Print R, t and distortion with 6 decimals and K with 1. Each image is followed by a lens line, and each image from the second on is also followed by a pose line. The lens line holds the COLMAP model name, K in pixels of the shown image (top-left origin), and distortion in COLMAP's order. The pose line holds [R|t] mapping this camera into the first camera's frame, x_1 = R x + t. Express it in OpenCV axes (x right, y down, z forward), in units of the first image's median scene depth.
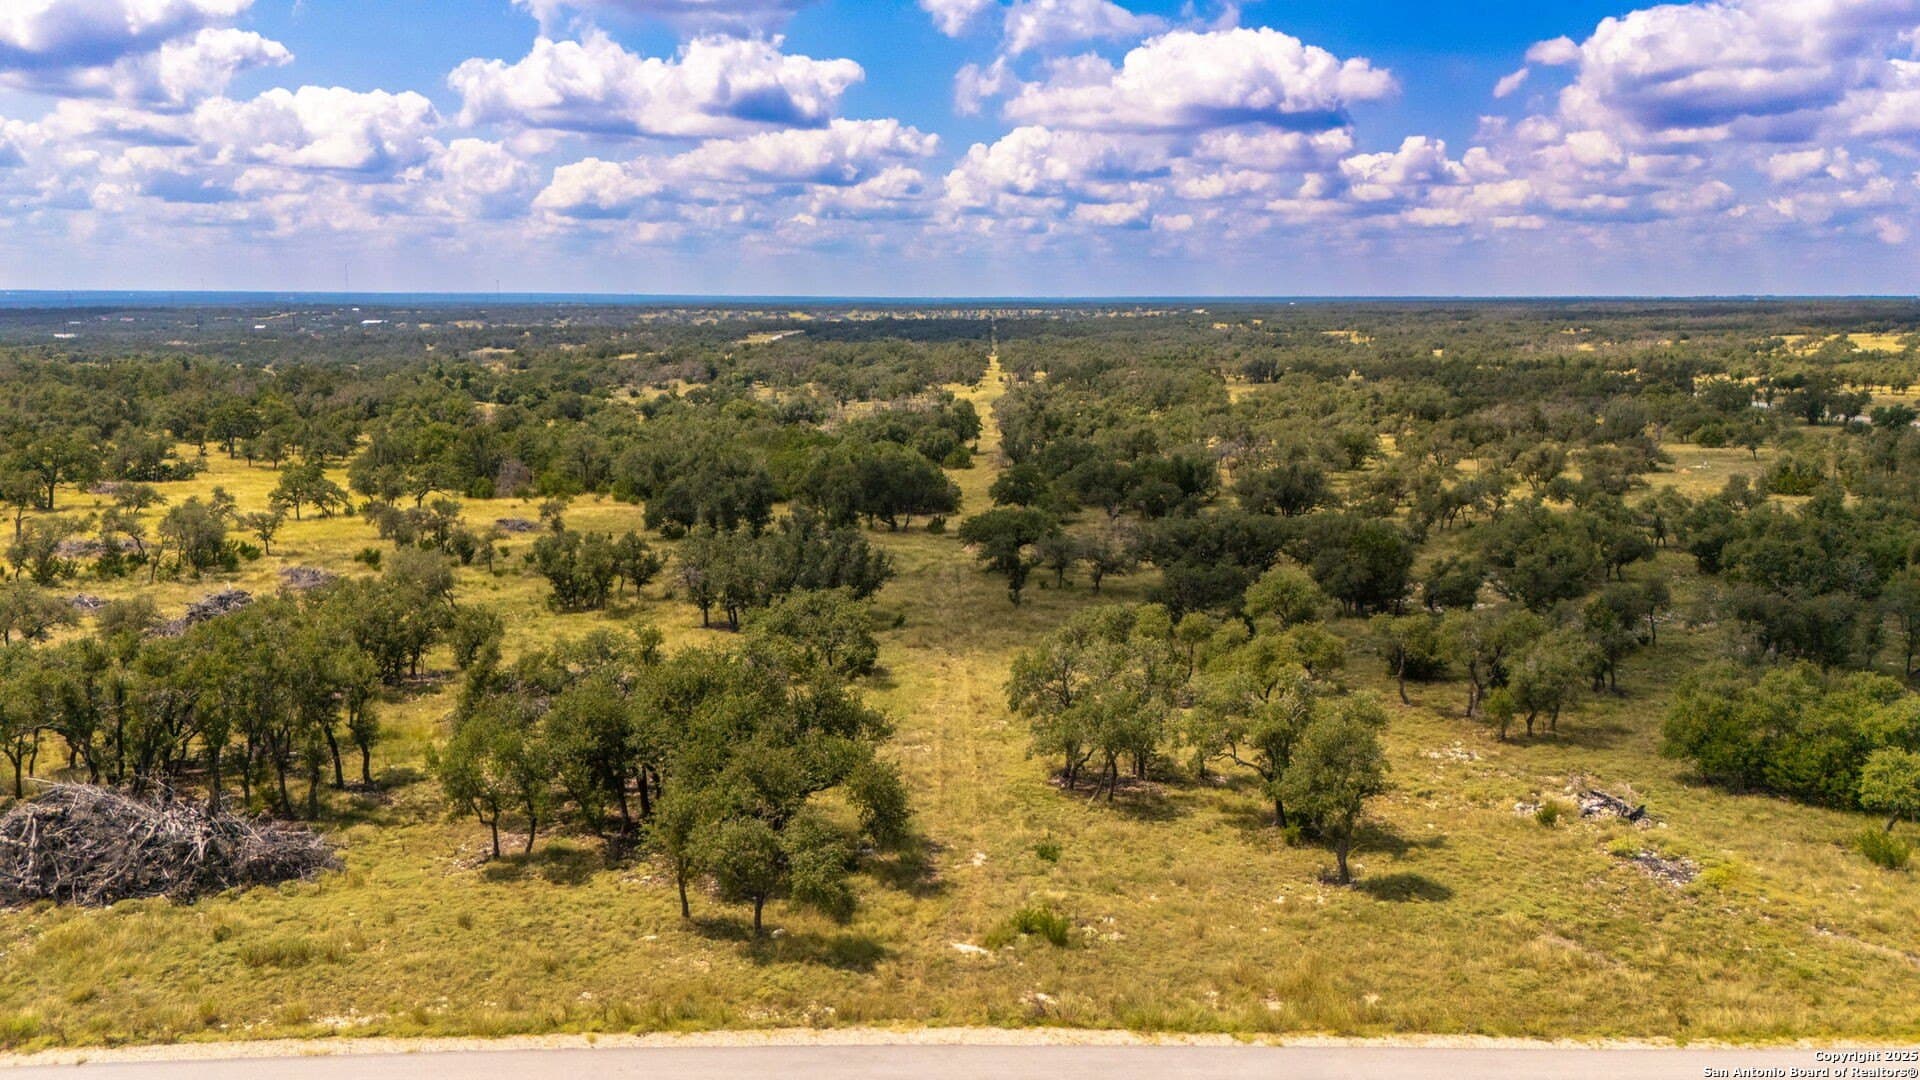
lens RADIAL K [[1335.7, 0, 992.7], [0, 1335.7, 536.5], [0, 0, 1]] dist [0.062970, -0.059145]
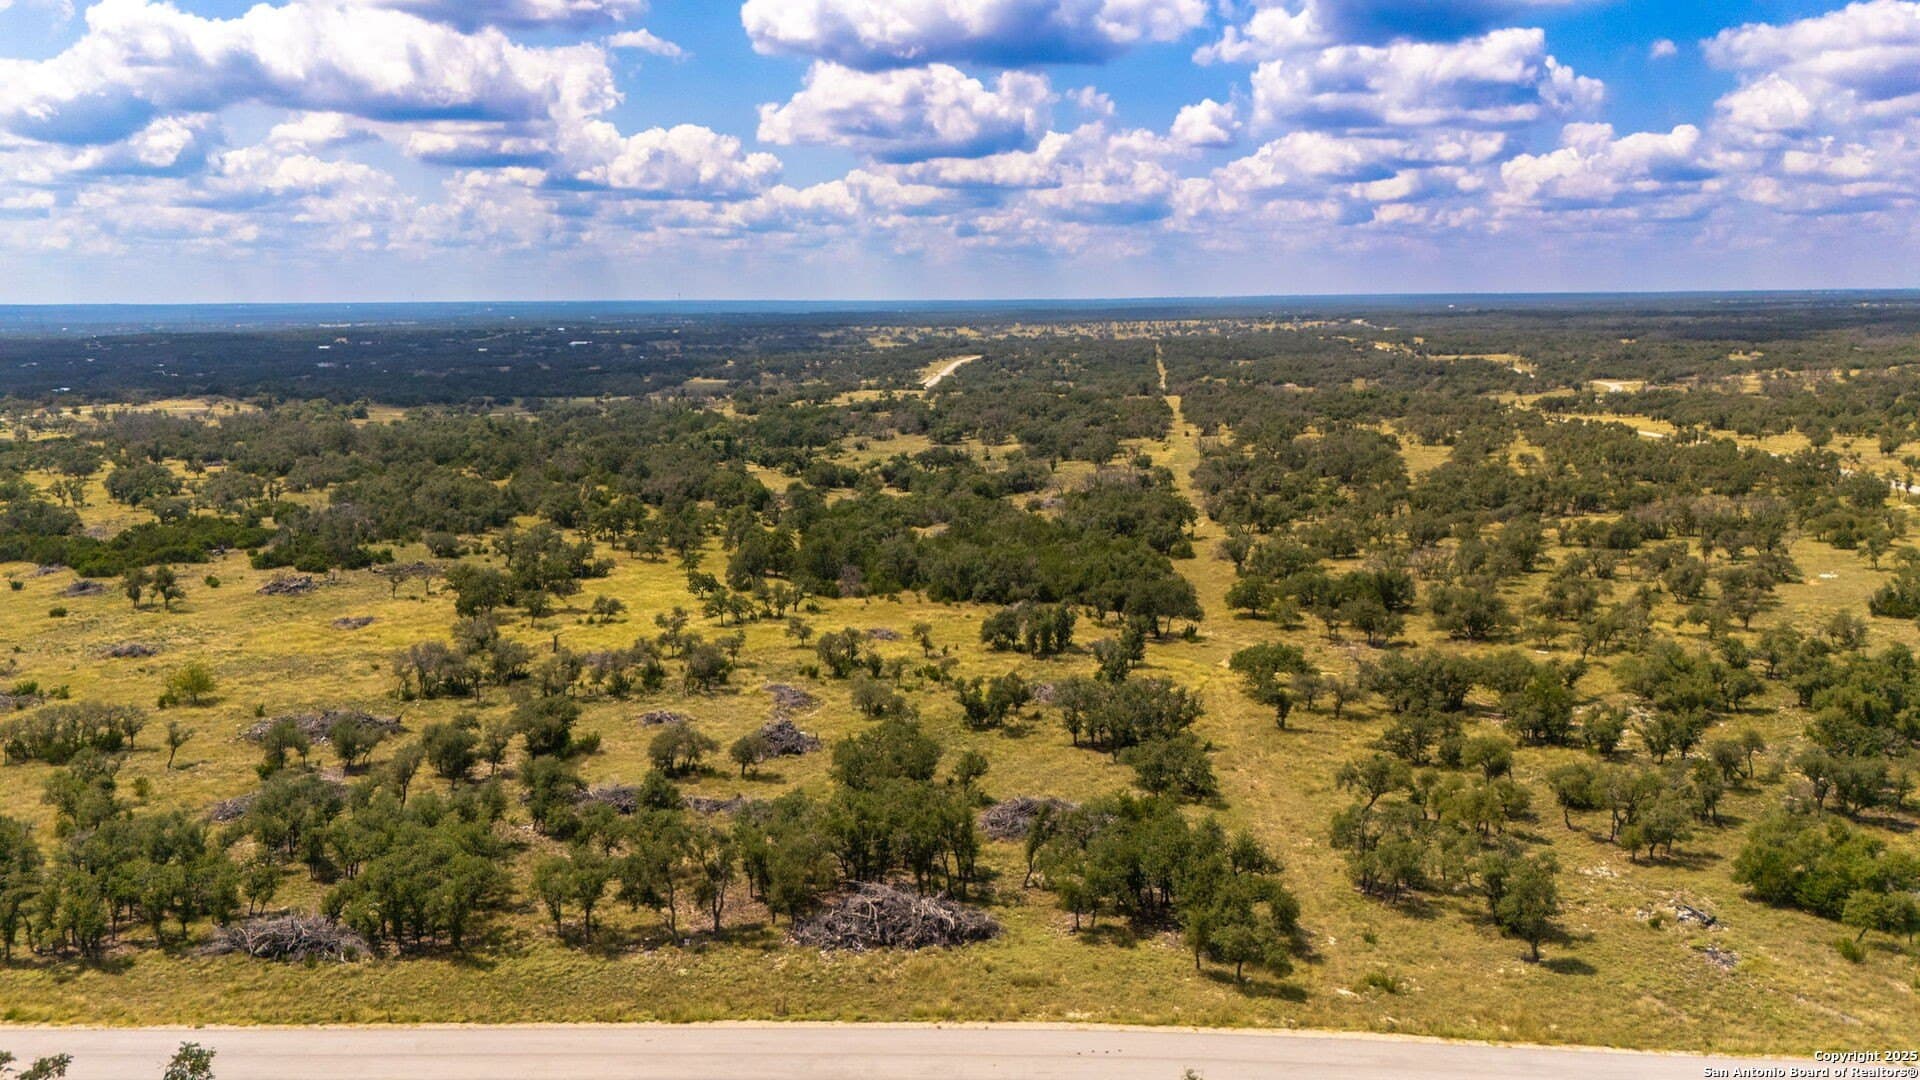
lens RADIAL K [[1335.7, 0, 992.7], [0, 1335.7, 536.5], [0, 0, 1]] dist [0.062970, -0.059145]
pose [[0.994523, 0.003703, -0.104450, -0.304373], [-0.002450, 0.999924, 0.012116, -0.365344], [0.104487, -0.011794, 0.994456, -0.967756]]
